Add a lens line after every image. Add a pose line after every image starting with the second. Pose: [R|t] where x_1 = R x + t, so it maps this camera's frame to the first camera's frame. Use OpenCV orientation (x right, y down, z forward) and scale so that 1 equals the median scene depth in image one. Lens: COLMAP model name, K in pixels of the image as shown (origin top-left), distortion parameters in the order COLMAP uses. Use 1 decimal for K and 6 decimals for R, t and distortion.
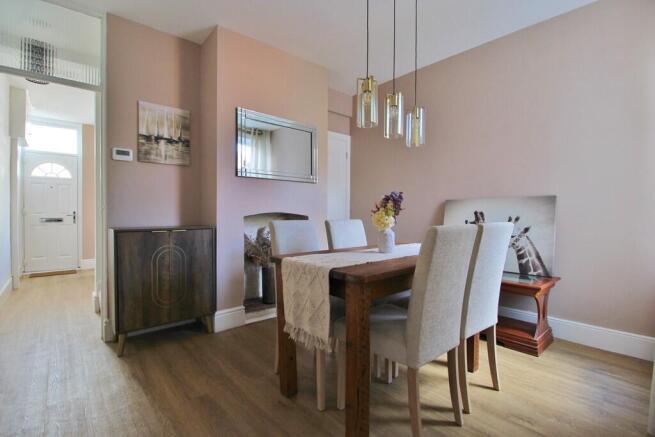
lens RADIAL K [[305.1, 0, 327.5], [0, 305.1, 218.4], [0, 0, 1]] dist [-0.001643, -0.000226]
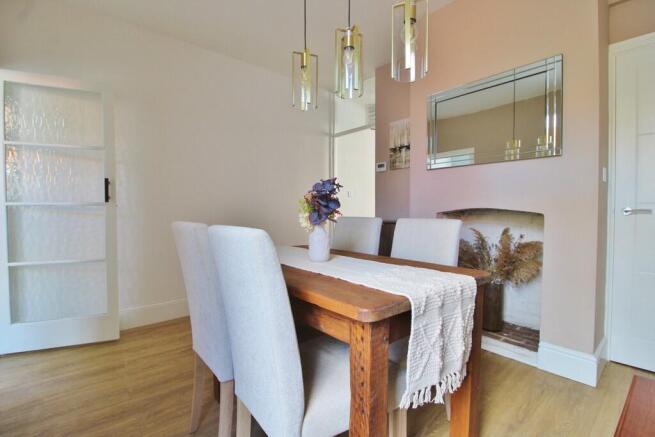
lens RADIAL K [[305.1, 0, 327.7], [0, 305.1, 217.5], [0, 0, 1]] dist [-0.001643, -0.000226]
pose [[0.008324, 0.024384, -0.999668, 0.673802], [-0.000867, 0.999702, 0.024378, -0.013895], [0.999965, 0.000664, 0.008343, 0.705751]]
